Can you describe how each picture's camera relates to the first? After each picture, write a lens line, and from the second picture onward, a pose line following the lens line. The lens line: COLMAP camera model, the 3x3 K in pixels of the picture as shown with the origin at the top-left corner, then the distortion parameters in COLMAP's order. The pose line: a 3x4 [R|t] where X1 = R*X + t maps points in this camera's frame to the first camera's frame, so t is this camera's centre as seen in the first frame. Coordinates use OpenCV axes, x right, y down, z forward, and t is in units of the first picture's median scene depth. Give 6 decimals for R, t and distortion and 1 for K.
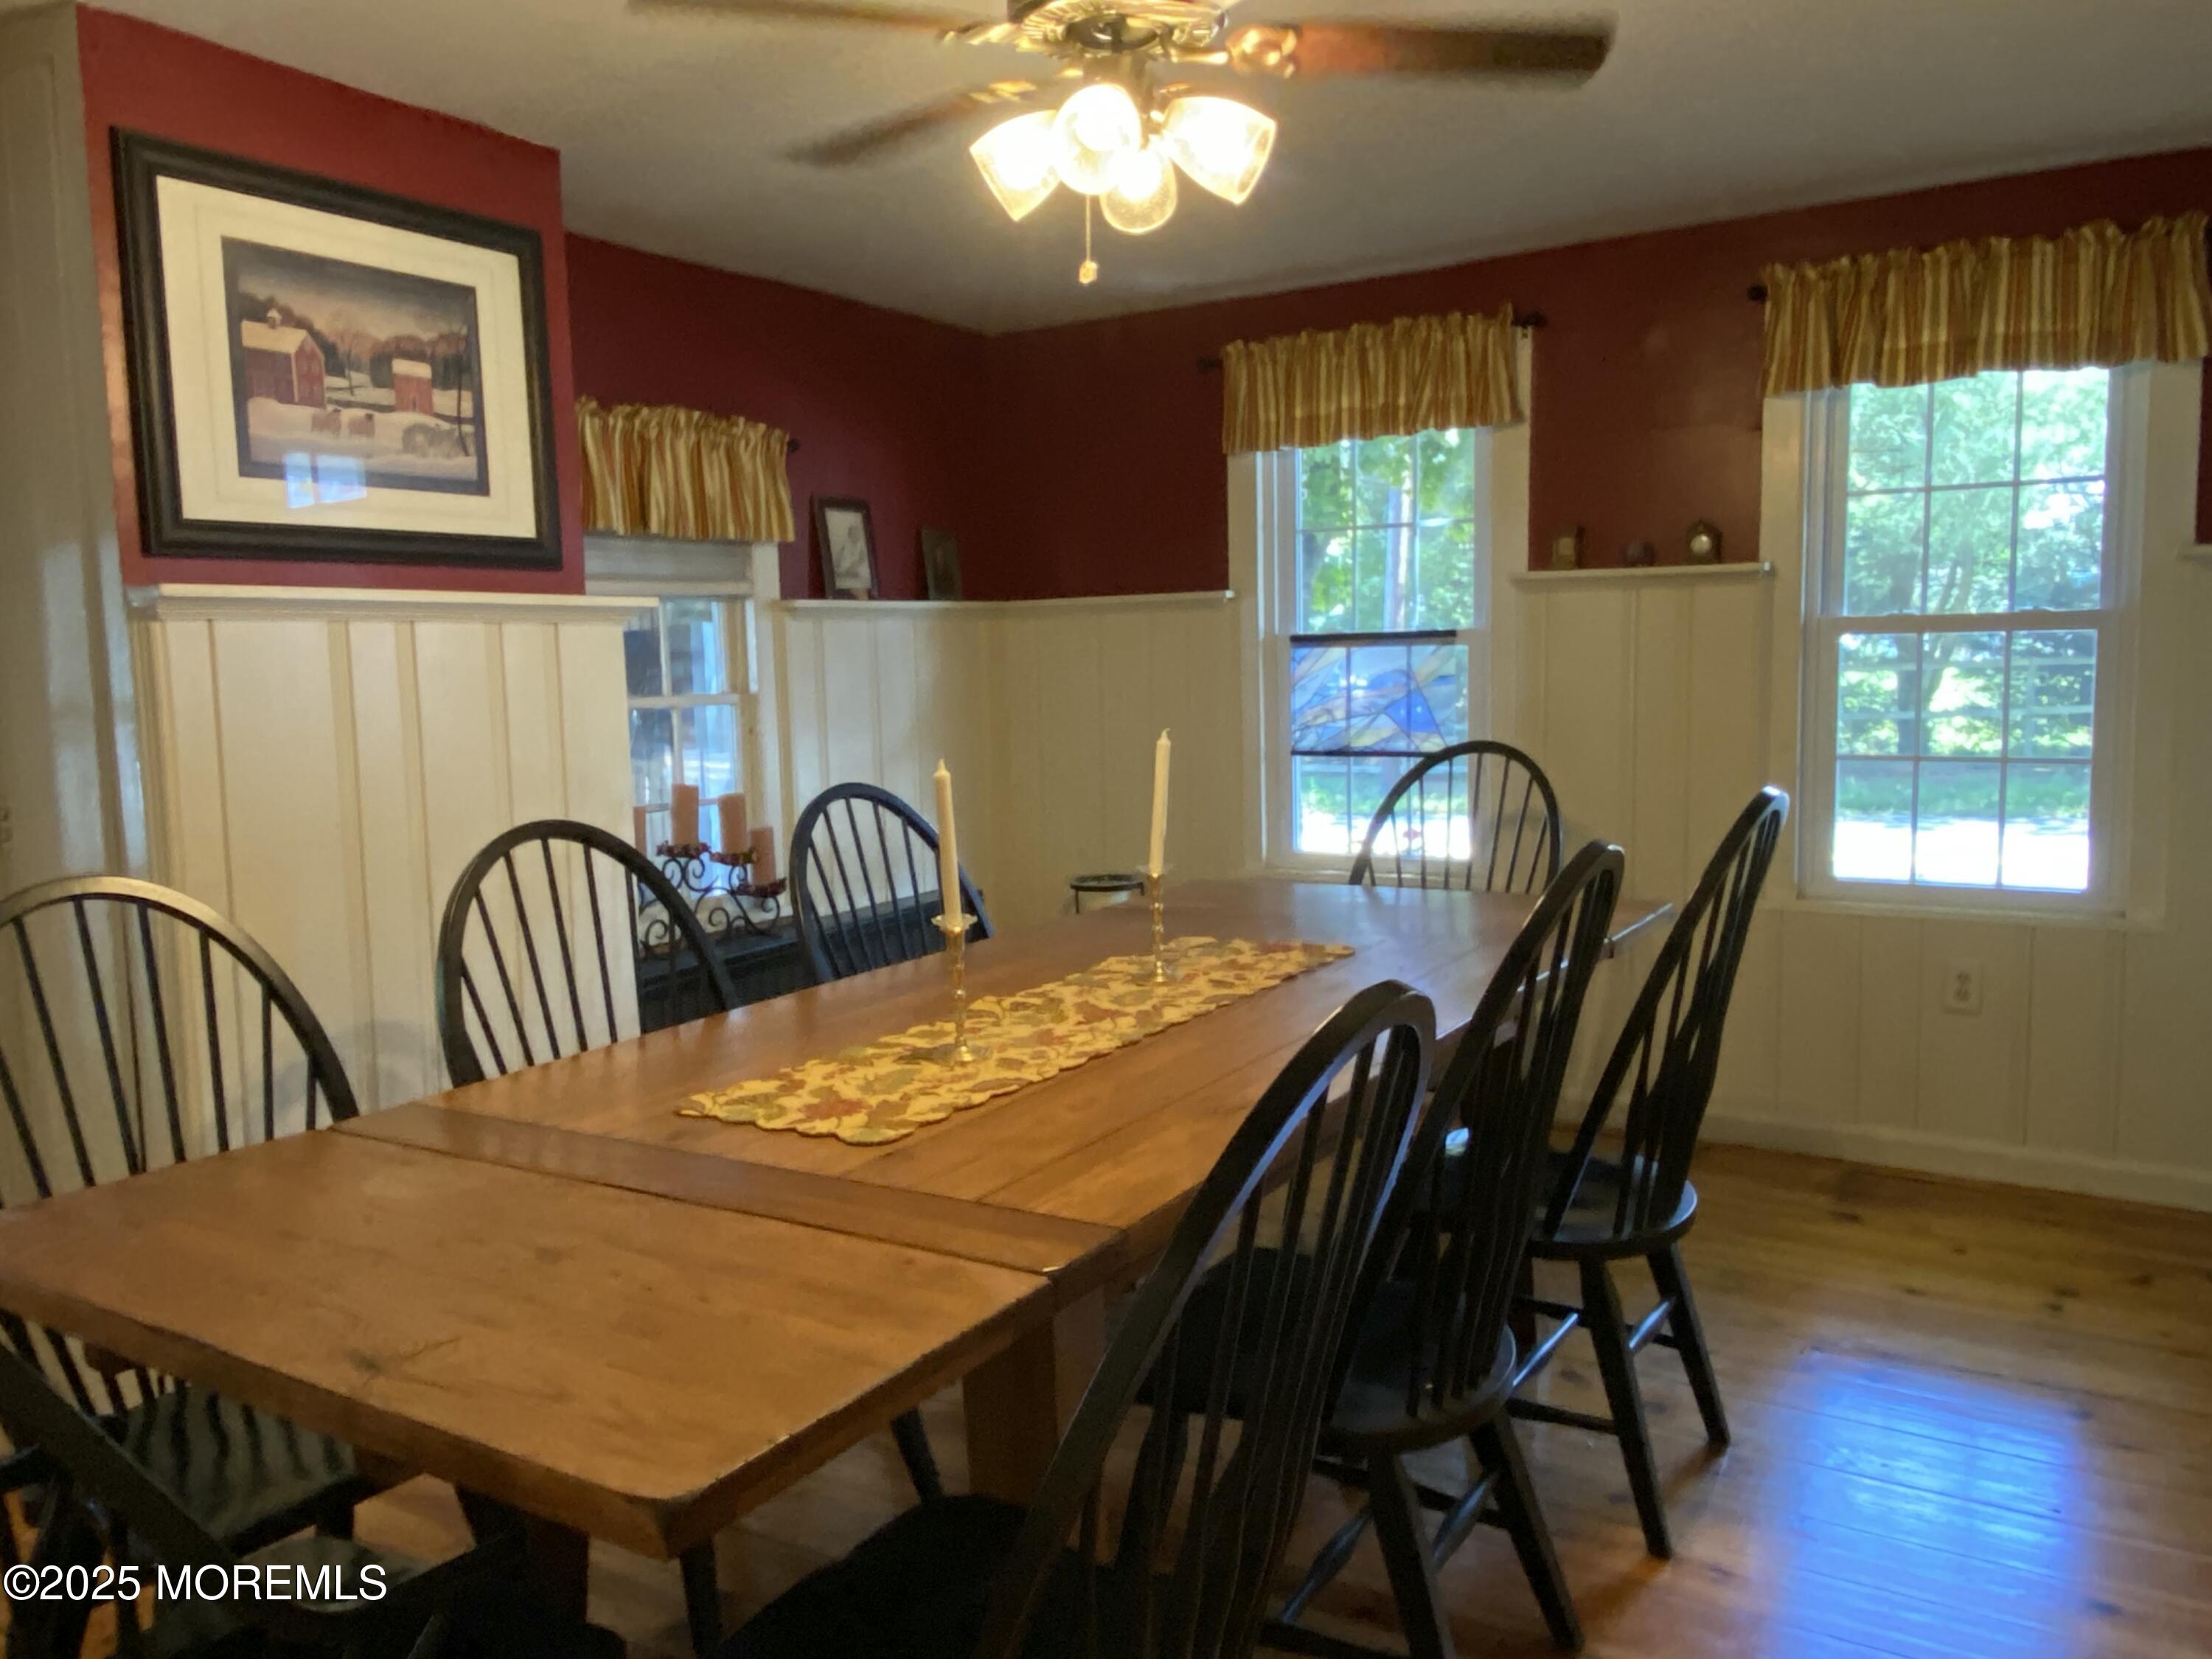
lens RADIAL K [[1643.2, 0, 1110.2], [0, 1643.2, 830.6], [0, 0, 1]] dist [0.011141, -0.005372]
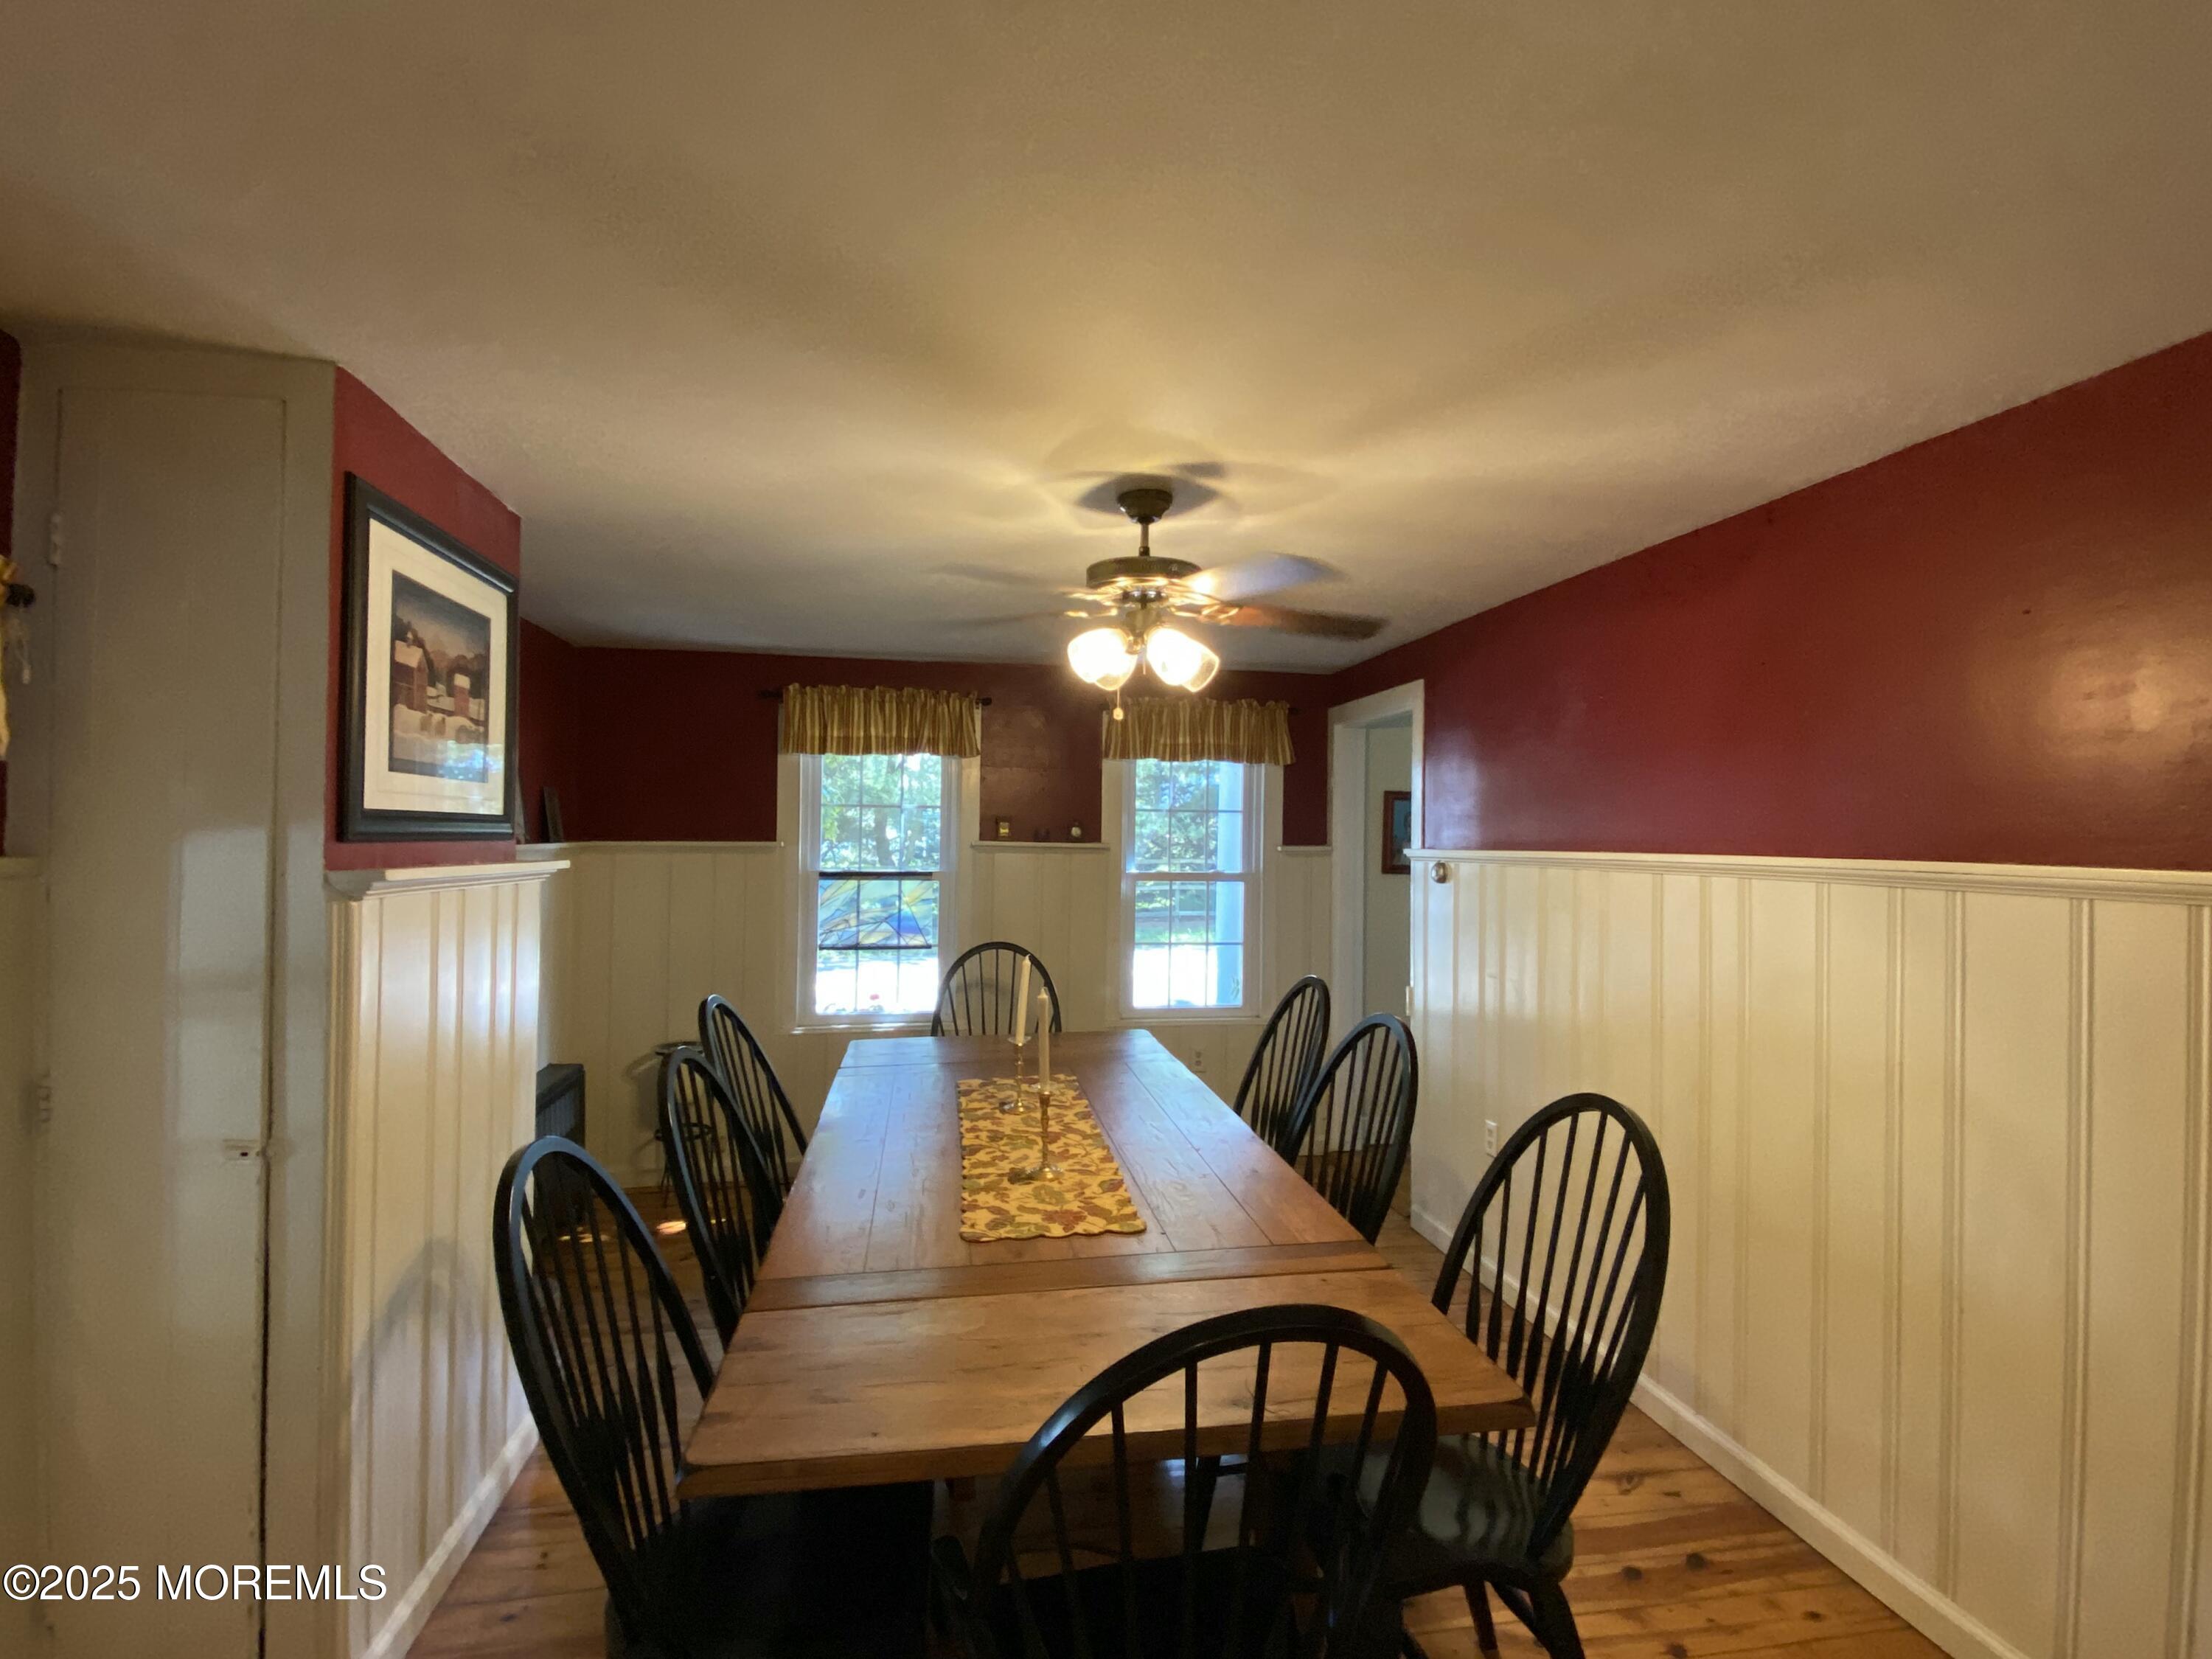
lens RADIAL K [[1078.1, 0, 1107.1], [0, 1078.1, 830.3], [0, 0, 1]] dist [0.000523, -0.000072]
pose [[0.747608, 0.037646, 0.663072, -0.489951], [0.041129, 0.993852, -0.102799, -0.056607], [-0.662865, 0.104125, 0.741463, 0.083408]]
